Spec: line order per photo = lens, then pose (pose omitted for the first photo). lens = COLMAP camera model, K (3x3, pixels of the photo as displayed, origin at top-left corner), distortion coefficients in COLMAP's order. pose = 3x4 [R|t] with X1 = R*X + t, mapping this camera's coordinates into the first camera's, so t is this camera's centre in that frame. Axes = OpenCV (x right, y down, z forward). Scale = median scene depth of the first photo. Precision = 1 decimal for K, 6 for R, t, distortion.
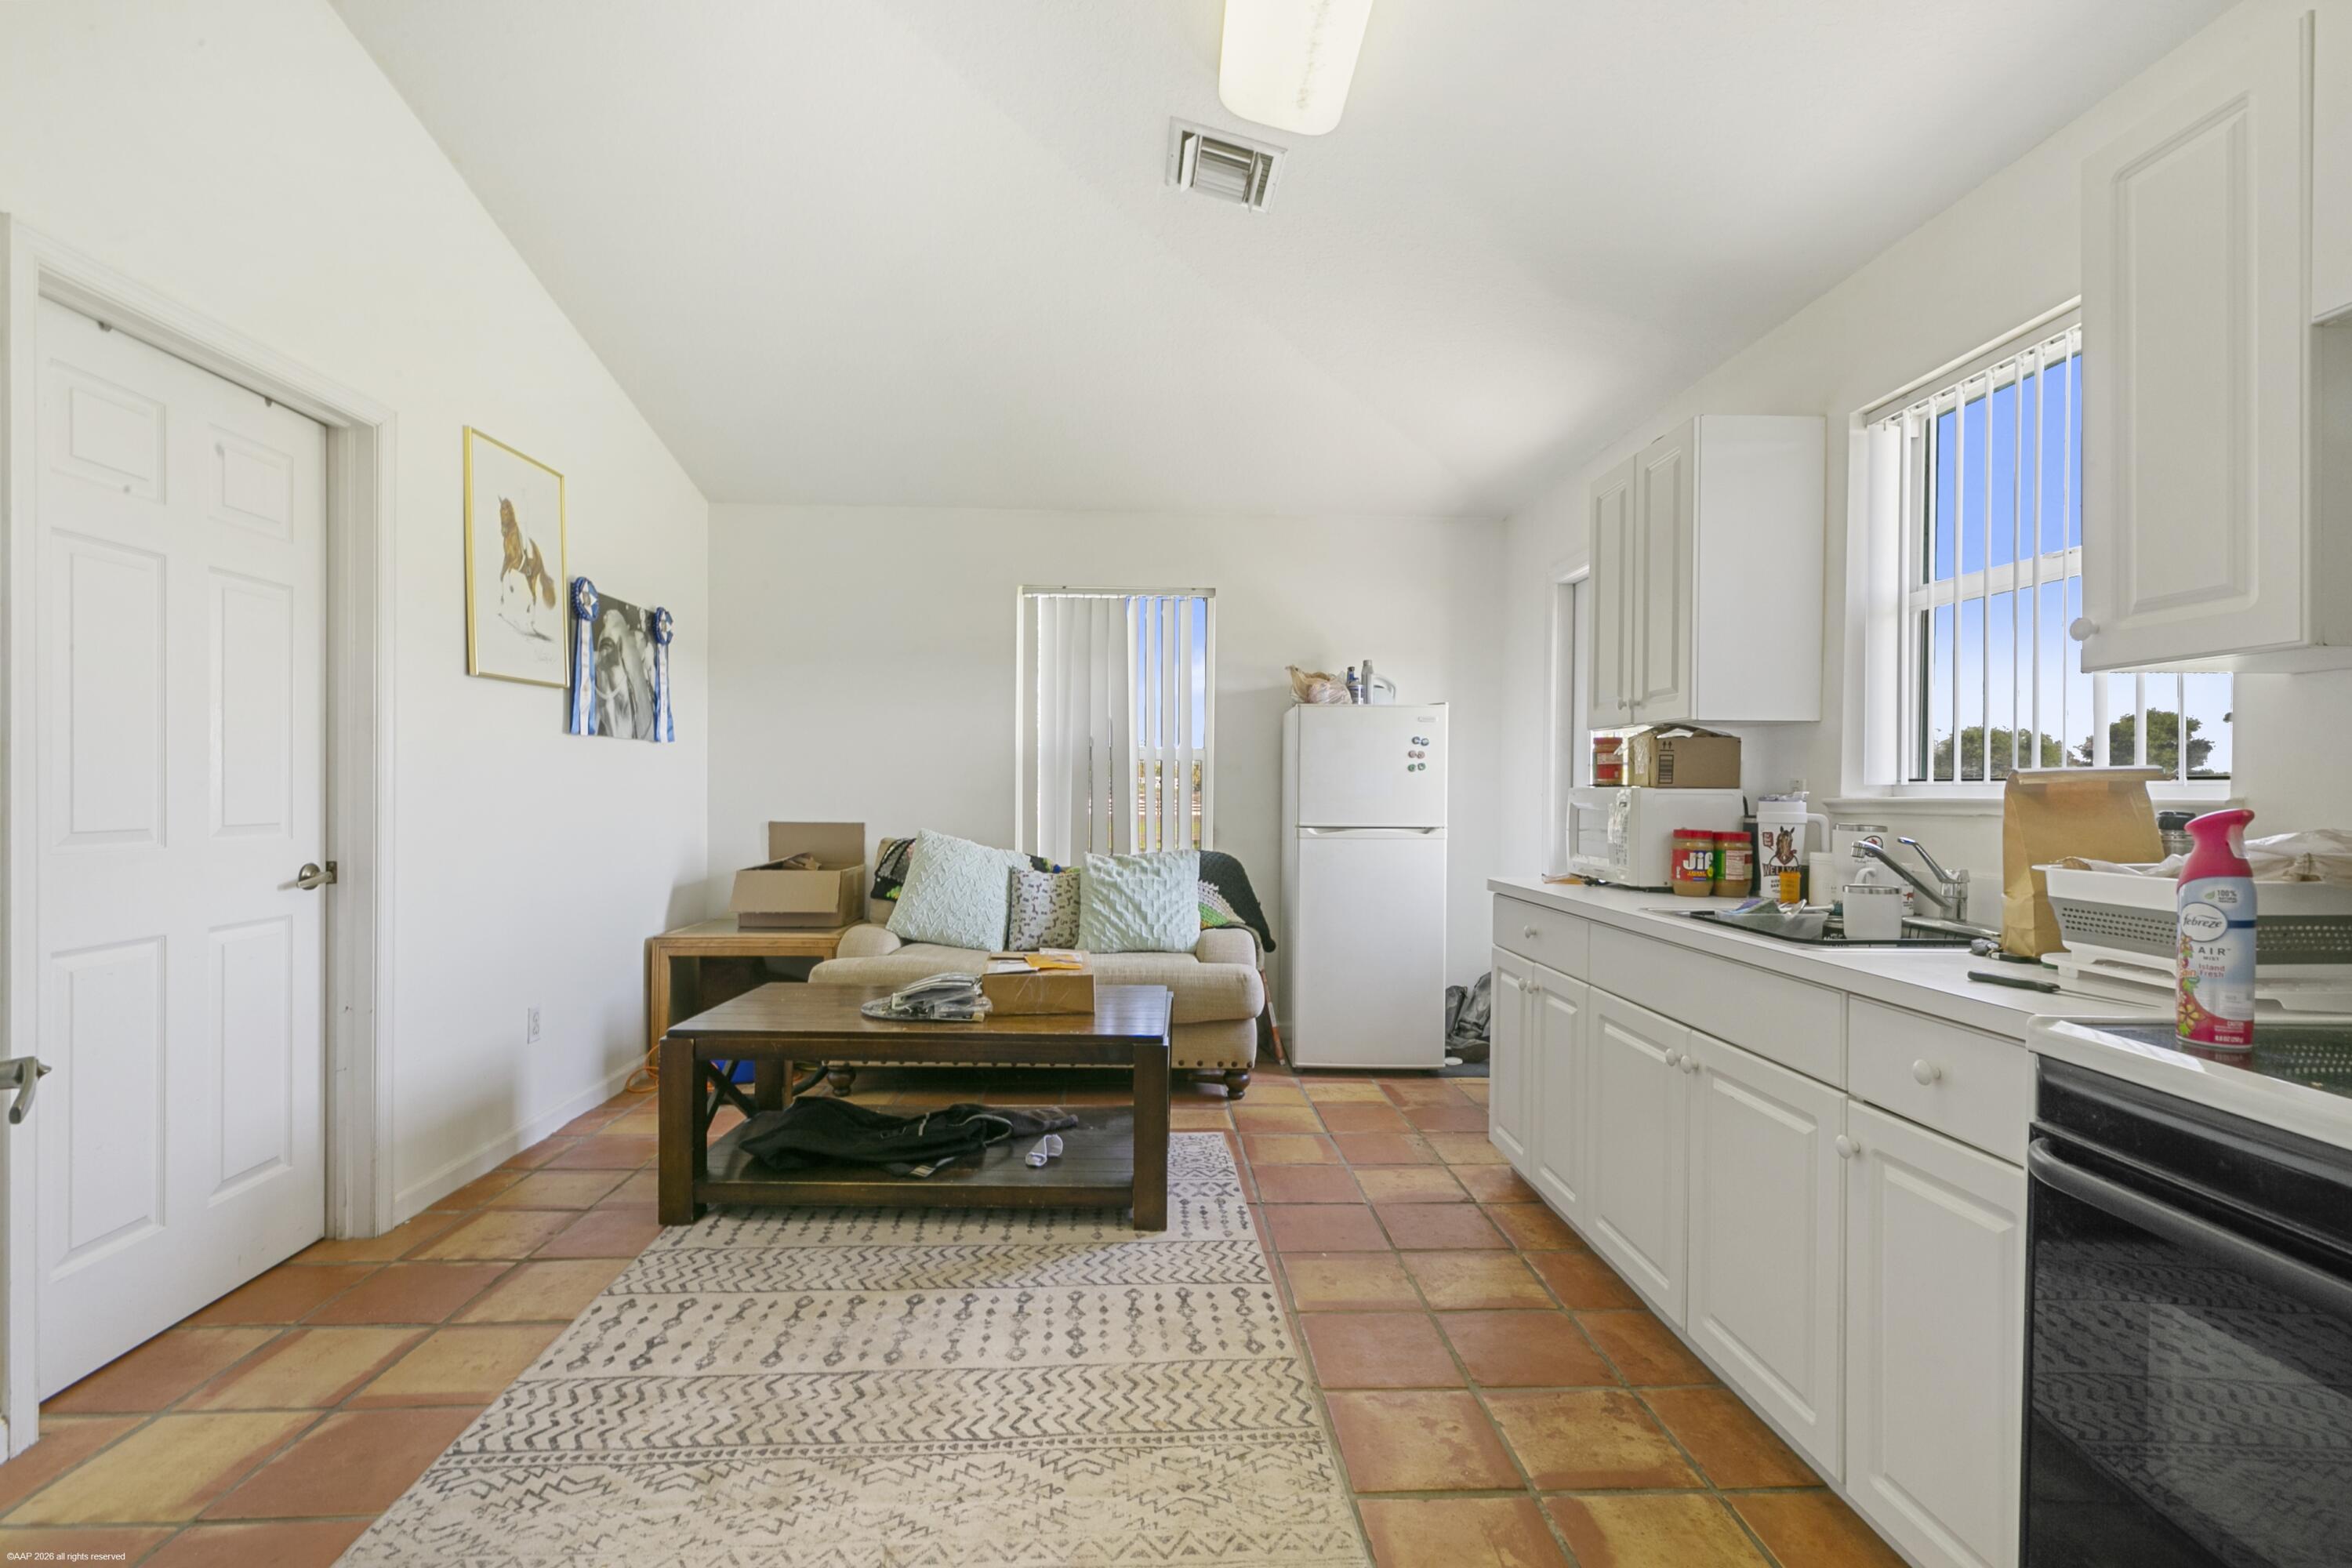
lens RADIAL K [[1070.5, 0, 1170.6], [0, 1070.5, 783.8], [0, 0, 1]] dist [0.001557, 0.000005]
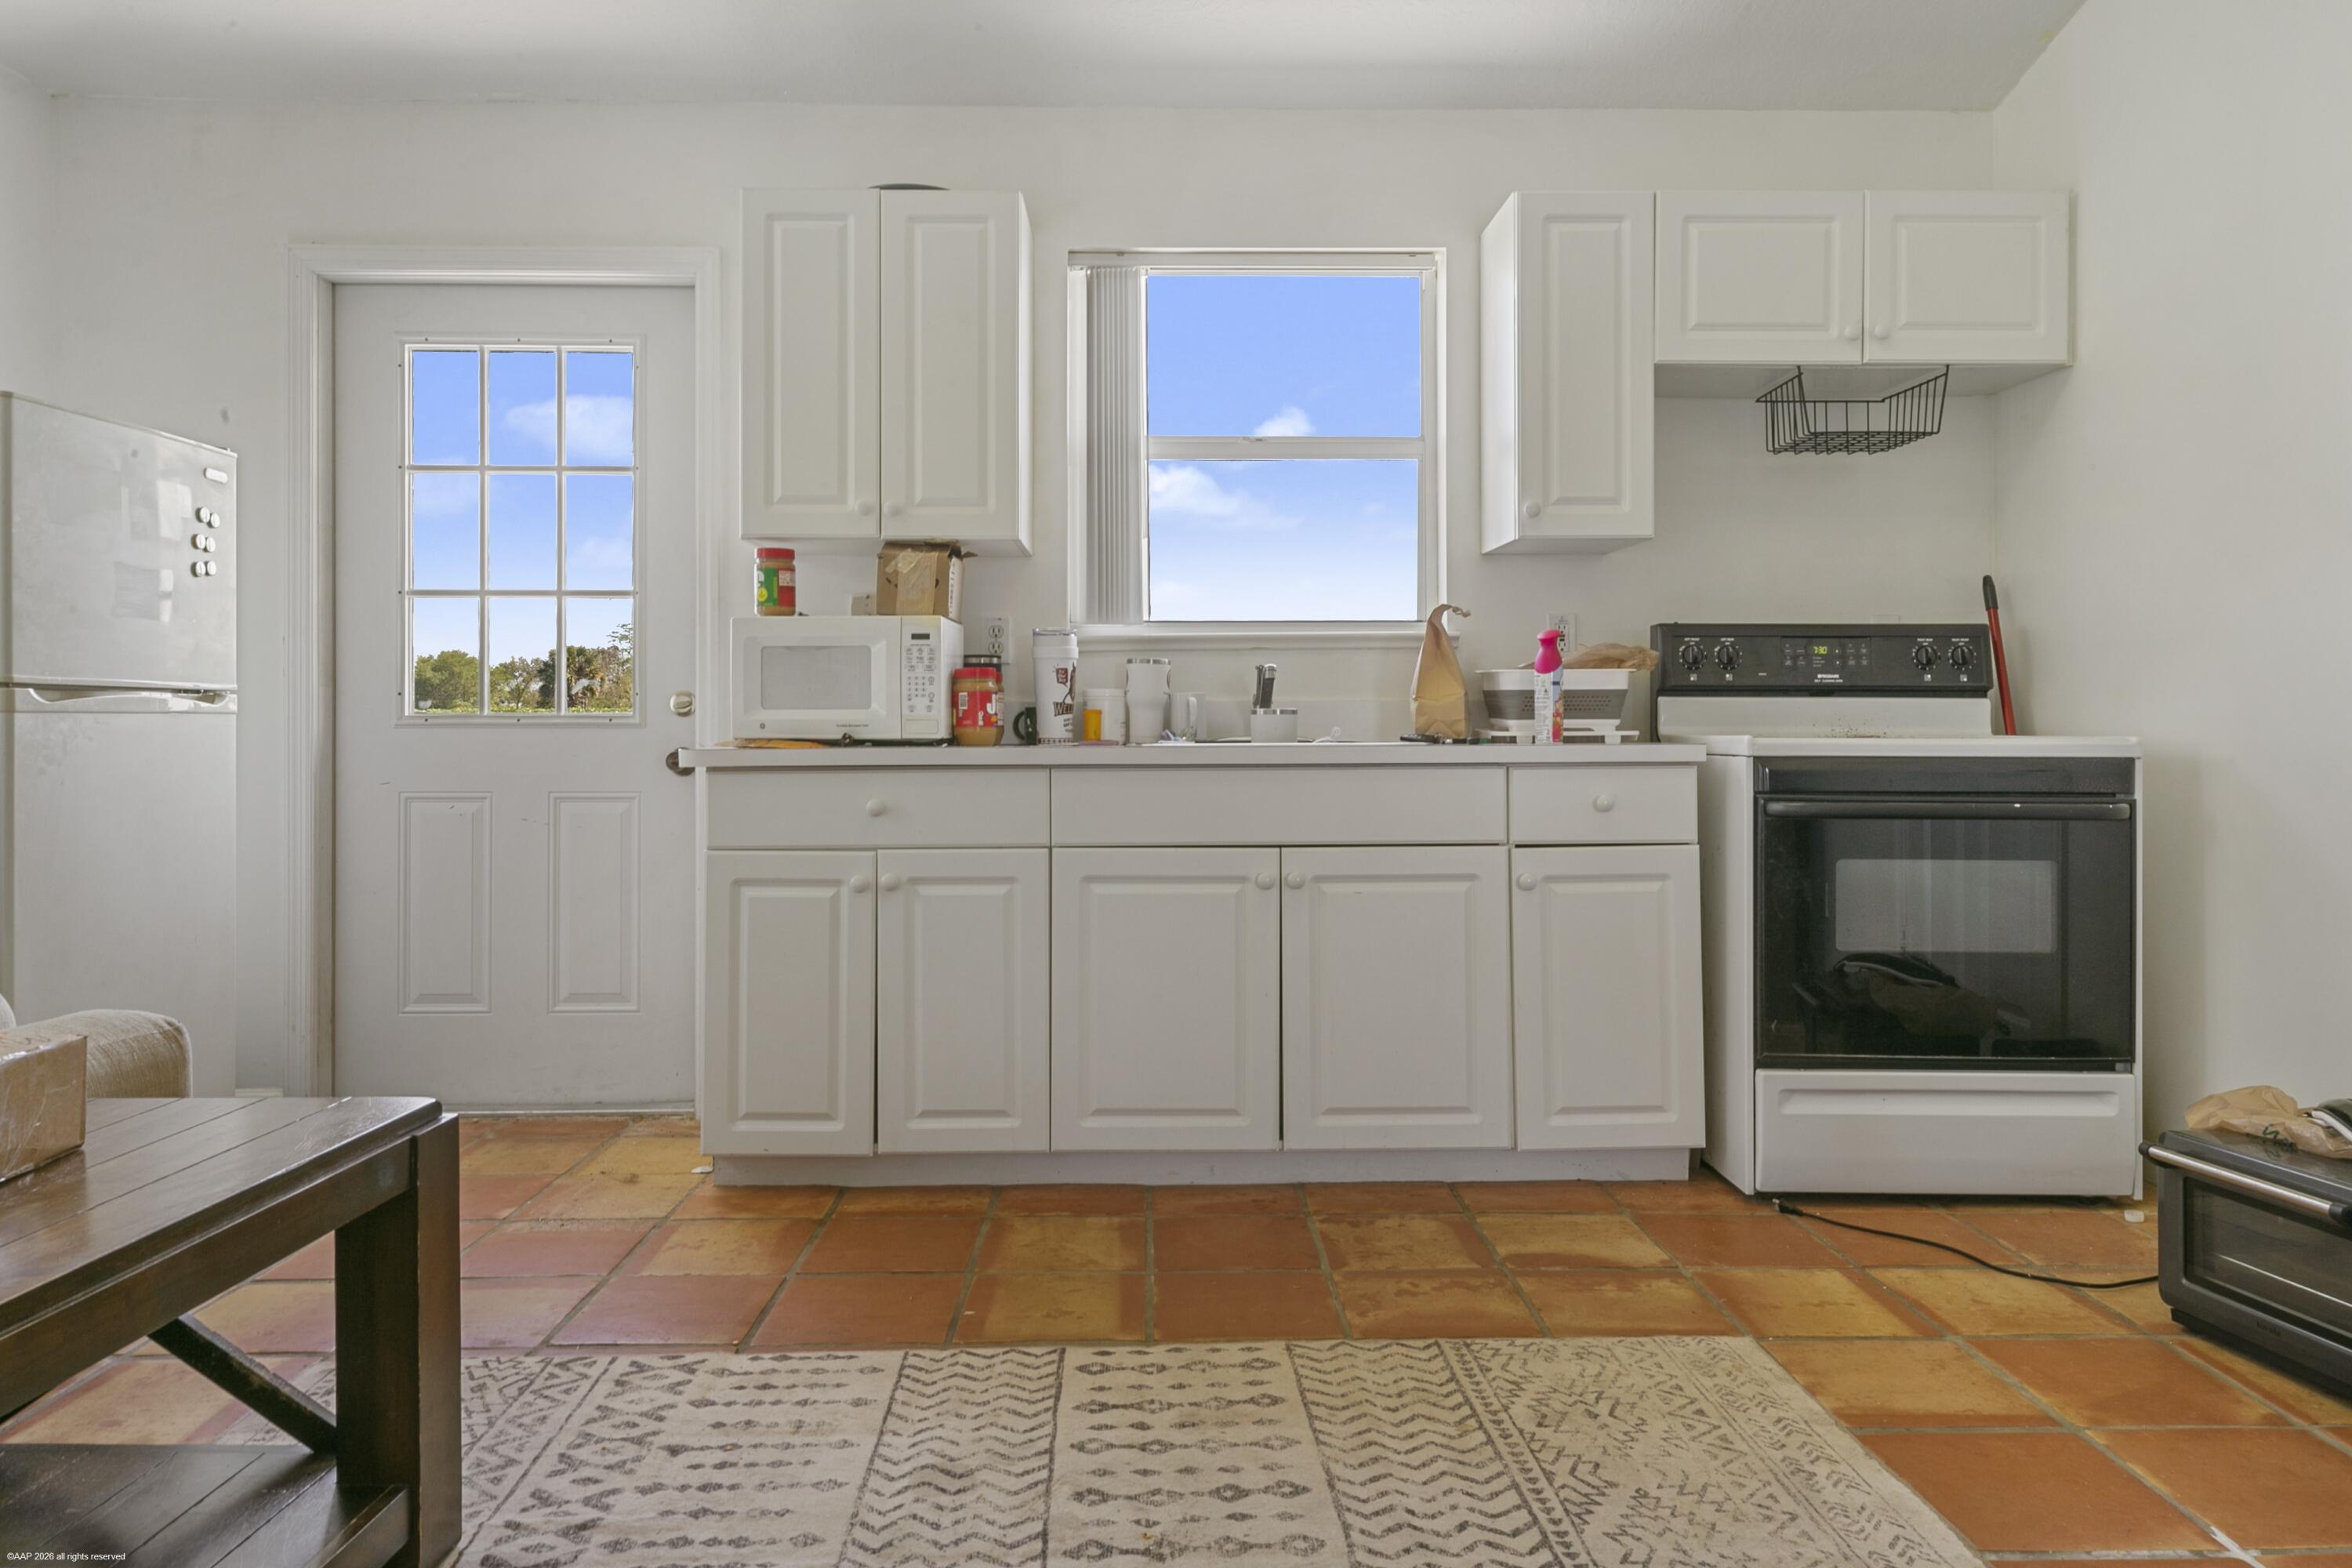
lens RADIAL K [[1560.4, 0, 1167.2], [0, 1560.4, 773.3], [0, 0, 1]] dist [0.006899, 0.001538]
pose [[0.013309, -0.036173, 0.999257, -0.935181], [0.000122, 0.999345, 0.036174, 0.104247], [-0.999911, -0.000360, 0.013305, 1.055716]]
